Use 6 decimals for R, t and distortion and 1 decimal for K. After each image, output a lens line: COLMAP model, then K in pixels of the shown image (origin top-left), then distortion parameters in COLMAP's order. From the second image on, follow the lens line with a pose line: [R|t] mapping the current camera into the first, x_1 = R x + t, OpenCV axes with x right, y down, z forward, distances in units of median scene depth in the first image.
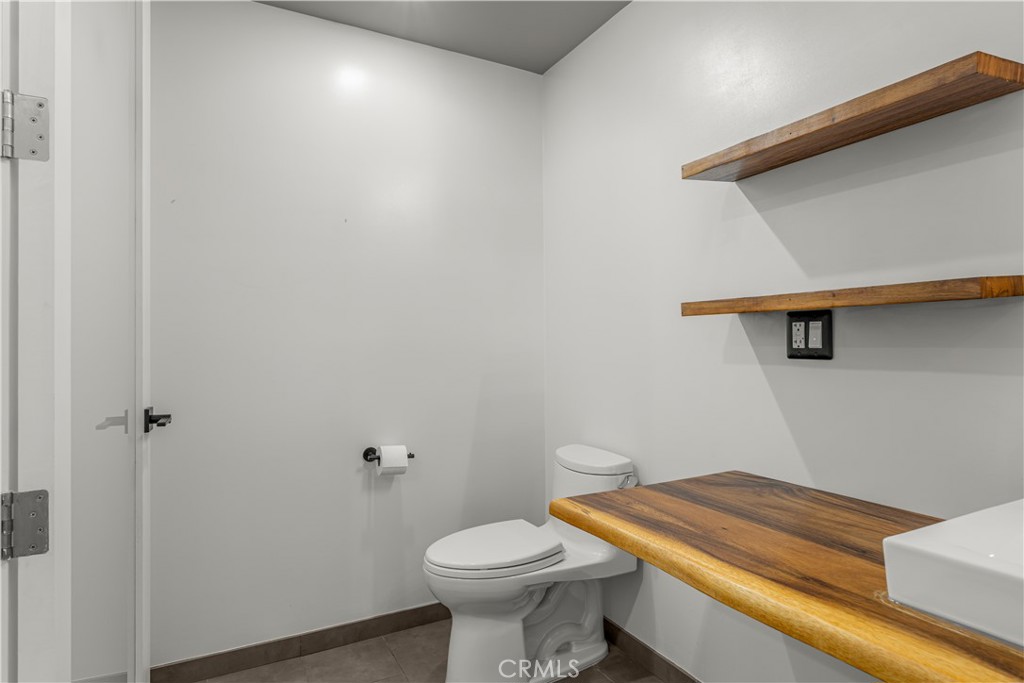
lens RADIAL K [[538.9, 0, 513.6], [0, 538.9, 339.6], [0, 0, 1]] dist [-0.013336, 0.002641]
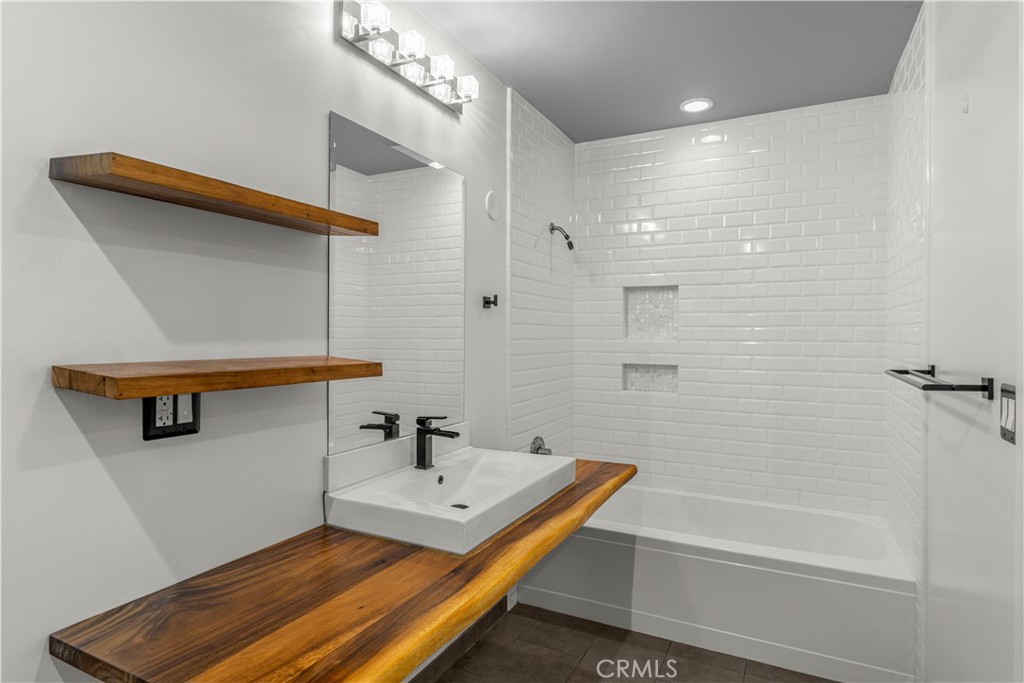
lens RADIAL K [[538.9, 0, 505.7], [0, 538.9, 343.3], [0, 0, 1]] dist [-0.013336, 0.002641]
pose [[-0.541713, 0.005267, 0.840547, -0.480905], [0.004471, 0.999984, -0.003385, -0.111877], [-0.840551, 0.001925, -0.541728, 1.042320]]
